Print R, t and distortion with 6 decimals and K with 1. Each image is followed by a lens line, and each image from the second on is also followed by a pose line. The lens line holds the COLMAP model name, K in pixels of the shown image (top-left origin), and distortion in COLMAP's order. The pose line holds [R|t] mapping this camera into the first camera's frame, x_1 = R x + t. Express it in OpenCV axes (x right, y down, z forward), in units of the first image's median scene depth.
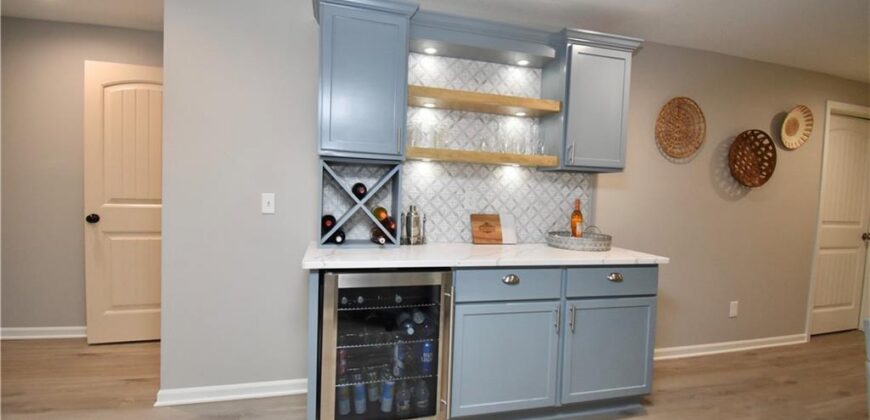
lens RADIAL K [[387.4, 0, 438.6], [0, 387.4, 207.9], [0, 0, 1]] dist [0.019631, -0.024292]
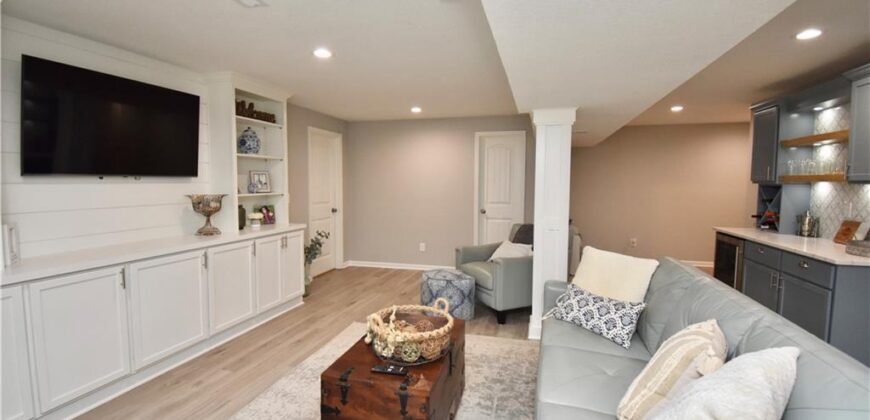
lens RADIAL K [[387.4, 0, 438.6], [0, 387.4, 207.9], [0, 0, 1]] dist [0.019631, -0.024292]
pose [[-0.506538, 0.016539, -0.862059, 1.978263], [-0.067027, 0.996035, 0.058494, -0.009996], [0.859608, 0.087410, -0.503421, 0.505478]]
